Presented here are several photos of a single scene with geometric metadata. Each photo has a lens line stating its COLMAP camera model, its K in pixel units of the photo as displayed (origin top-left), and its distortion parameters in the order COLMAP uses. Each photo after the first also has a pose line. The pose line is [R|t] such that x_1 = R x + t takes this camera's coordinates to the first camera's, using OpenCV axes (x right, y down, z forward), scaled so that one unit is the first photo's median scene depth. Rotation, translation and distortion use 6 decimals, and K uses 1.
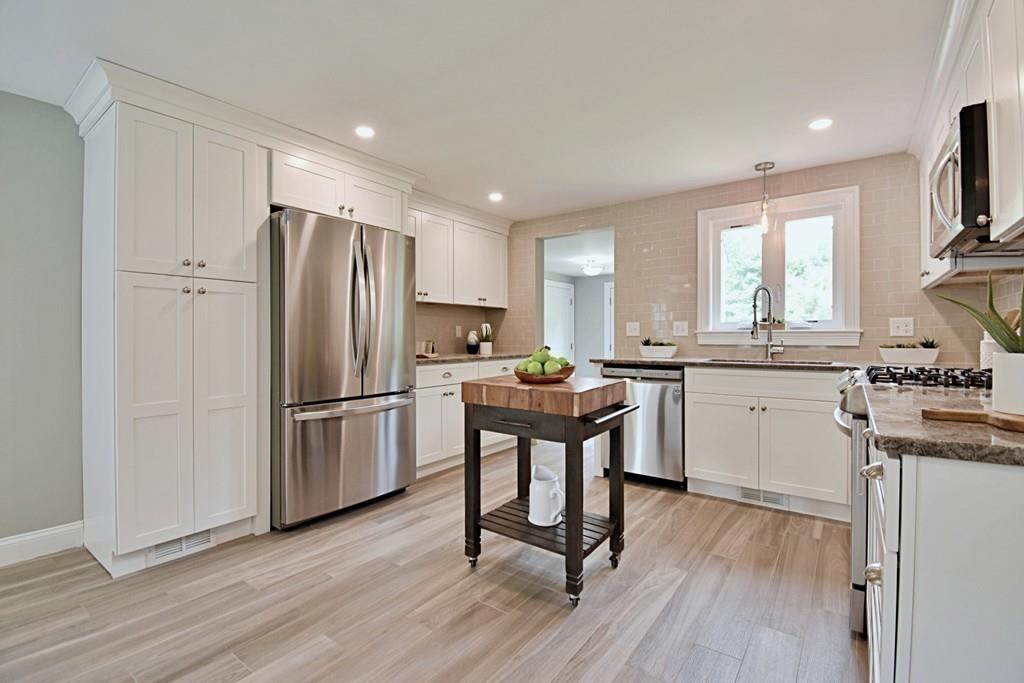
lens RADIAL K [[460.8, 0, 515.3], [0, 460.8, 336.3], [0, 0, 1]] dist [0.024585, -0.027814]
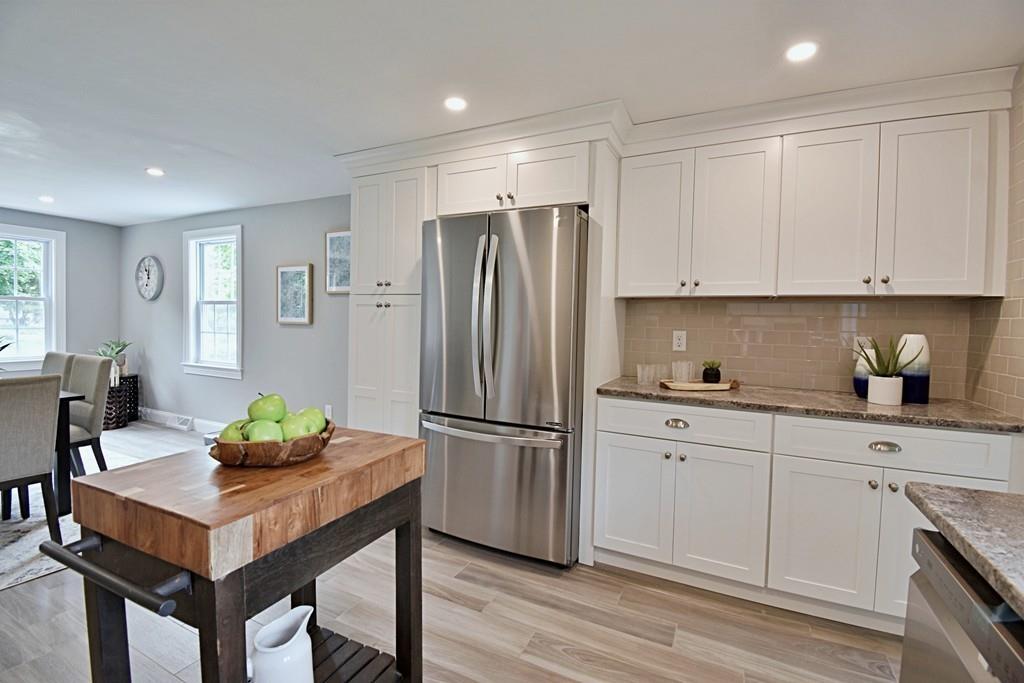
lens RADIAL K [[460.8, 0, 515.3], [0, 460.8, 336.3], [0, 0, 1]] dist [0.024585, -0.027814]
pose [[0.166739, 0.042240, -0.985096, 0.498789], [-0.021749, 0.998996, 0.039155, -0.056786], [0.985761, 0.014897, 0.167491, 0.917319]]
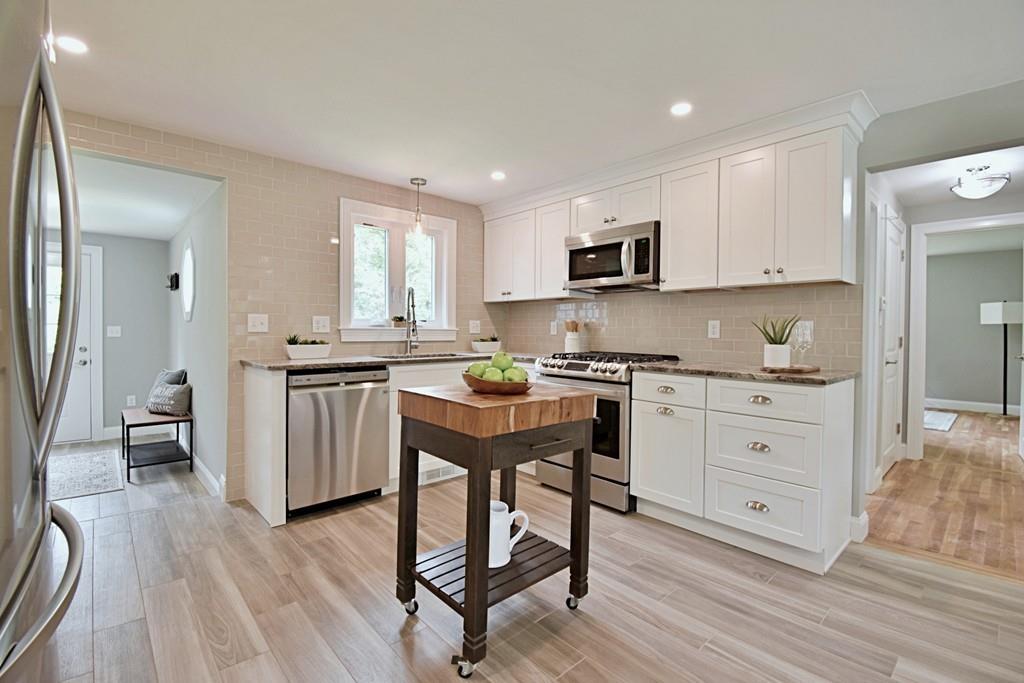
lens RADIAL K [[455.8, 0, 515.4], [0, 455.8, 336.7], [0, 0, 1]] dist [0.022314, -0.025799]
pose [[0.195374, -0.010258, 0.980675, -0.571560], [-0.009524, 0.999878, 0.012356, -0.009585], [-0.980683, -0.011754, 0.195252, 0.626907]]
